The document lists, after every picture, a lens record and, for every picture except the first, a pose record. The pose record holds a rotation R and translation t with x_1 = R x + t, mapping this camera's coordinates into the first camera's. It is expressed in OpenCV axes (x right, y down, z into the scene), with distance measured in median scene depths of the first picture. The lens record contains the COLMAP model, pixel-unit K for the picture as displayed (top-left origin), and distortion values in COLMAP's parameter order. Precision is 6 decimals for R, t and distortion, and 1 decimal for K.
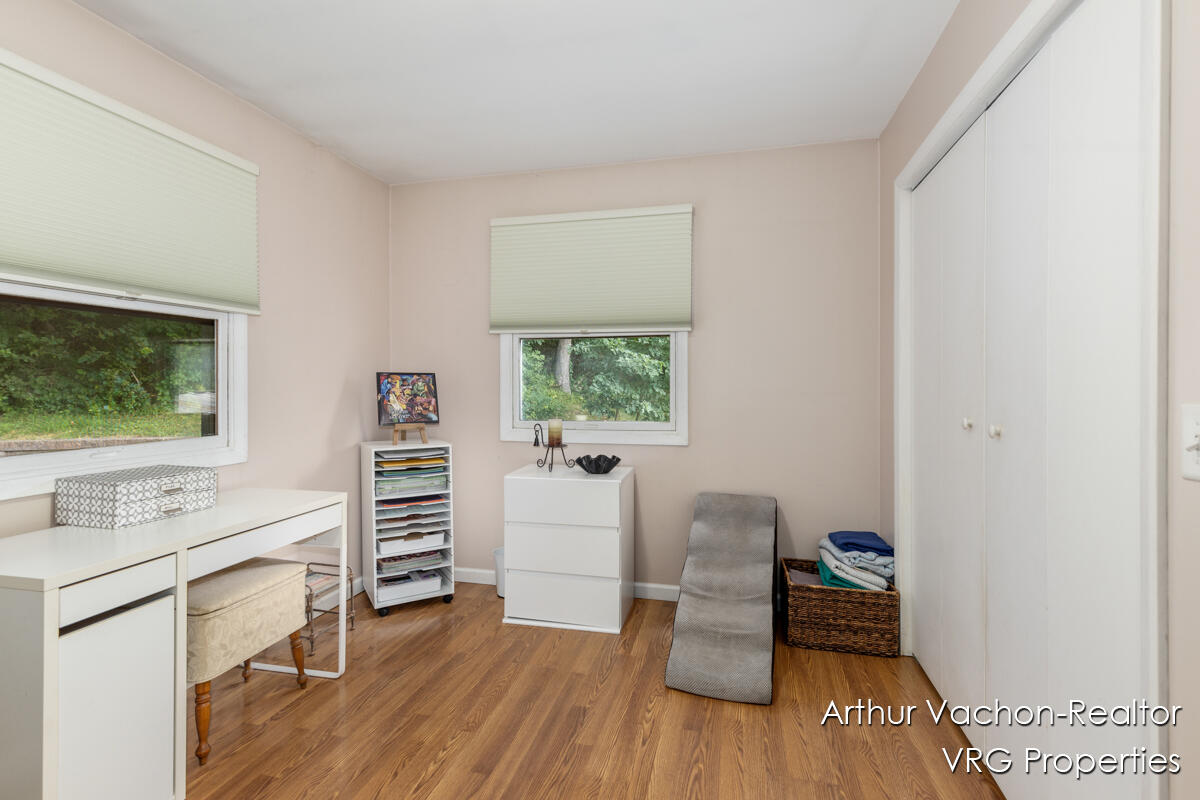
lens RADIAL K [[562.6, 0, 603.2], [0, 562.6, 388.7], [0, 0, 1]] dist [0.014473, -0.001826]
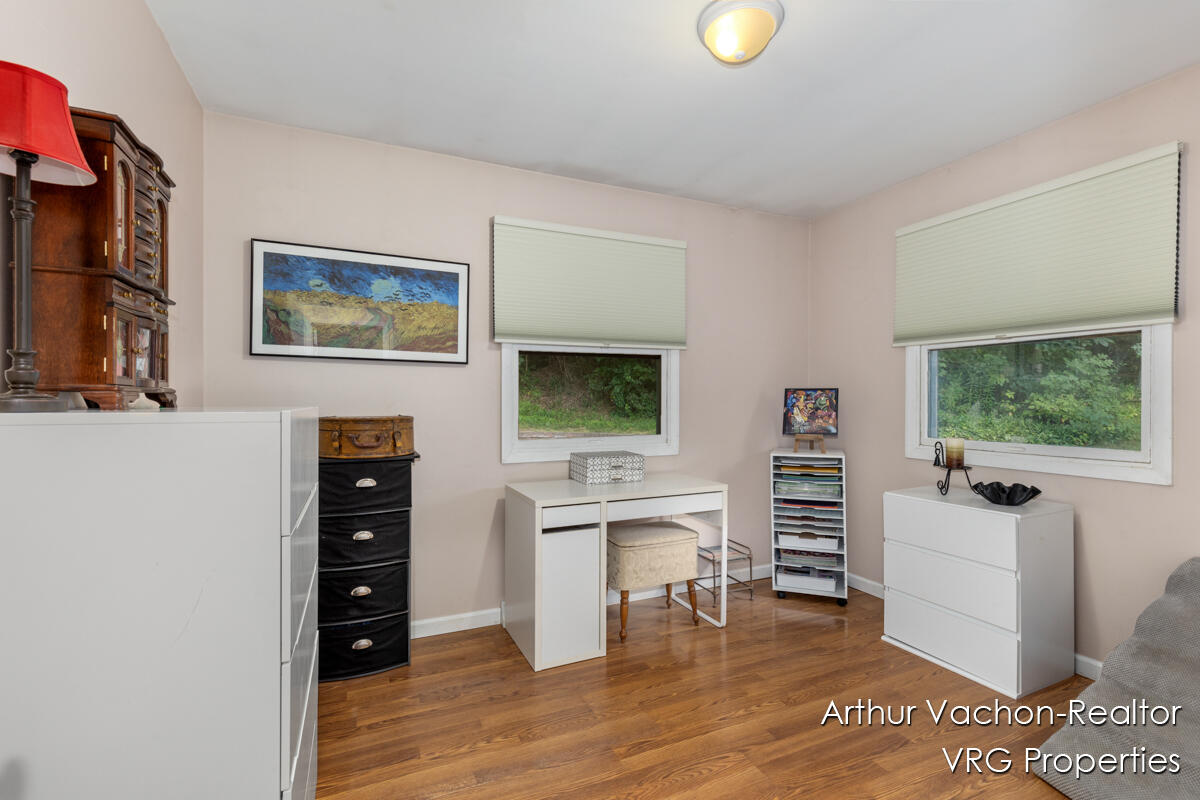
lens RADIAL K [[562.6, 0, 624.6], [0, 562.6, 400.4], [0, 0, 1]] dist [0.014473, -0.001826]
pose [[0.618196, 0.001663, -0.786022, 0.321157], [-0.003788, 0.999992, -0.000864, -0.002687], [0.786015, 0.003512, 0.618198, 0.027147]]
